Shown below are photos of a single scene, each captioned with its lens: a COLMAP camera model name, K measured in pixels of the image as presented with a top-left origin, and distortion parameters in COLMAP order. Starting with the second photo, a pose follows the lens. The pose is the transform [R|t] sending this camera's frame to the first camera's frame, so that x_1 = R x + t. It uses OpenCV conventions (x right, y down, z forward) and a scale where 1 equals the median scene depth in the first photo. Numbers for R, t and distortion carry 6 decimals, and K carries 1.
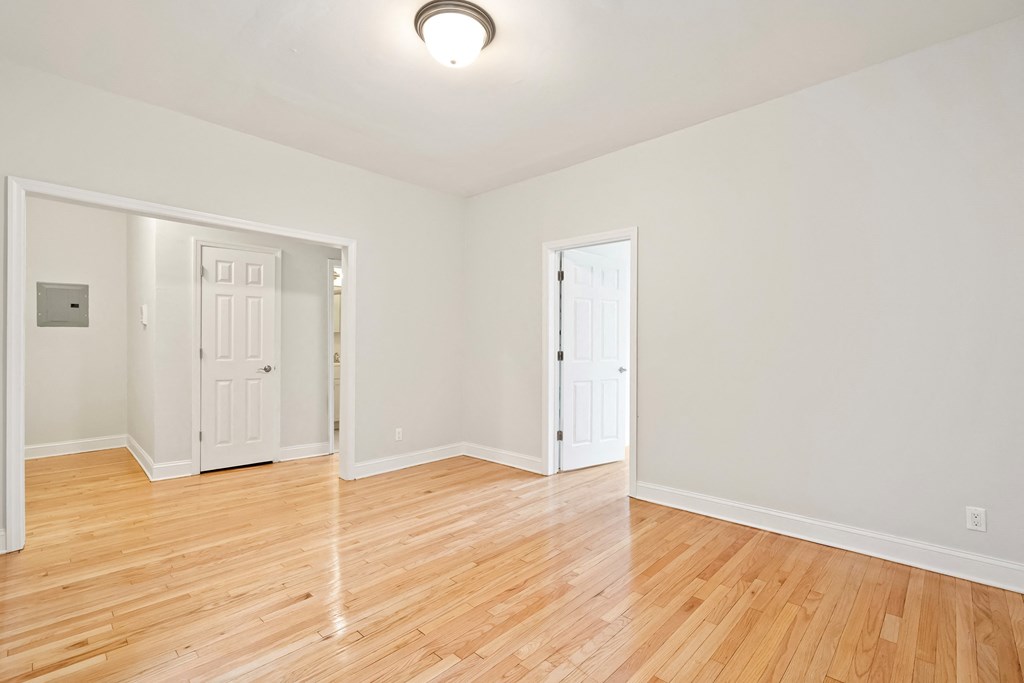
lens RADIAL K [[471.4, 0, 512.0], [0, 471.4, 341.5], [0, 0, 1]] dist [-0.001063, -0.000030]
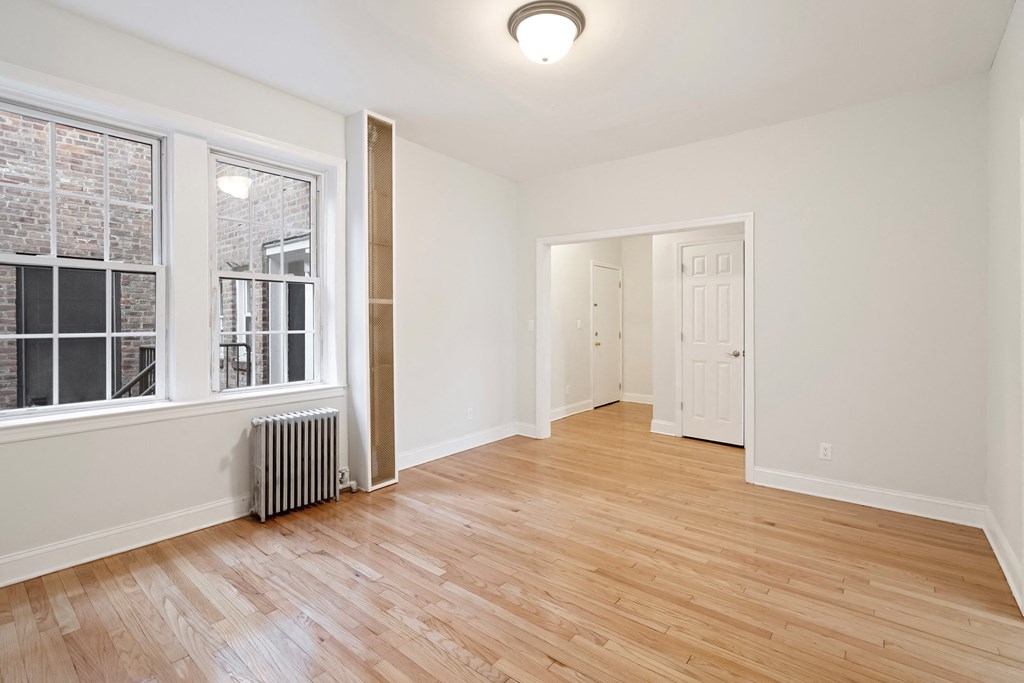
lens RADIAL K [[528.2, 0, 562.6], [0, 528.2, 325.1], [0, 0, 1]] dist [0.000859, 0.000250]
pose [[0.060426, -0.003350, -0.998167, 0.770680], [-0.001609, 0.999993, -0.003454, 0.000753], [0.998171, 0.001815, 0.060420, 0.715449]]
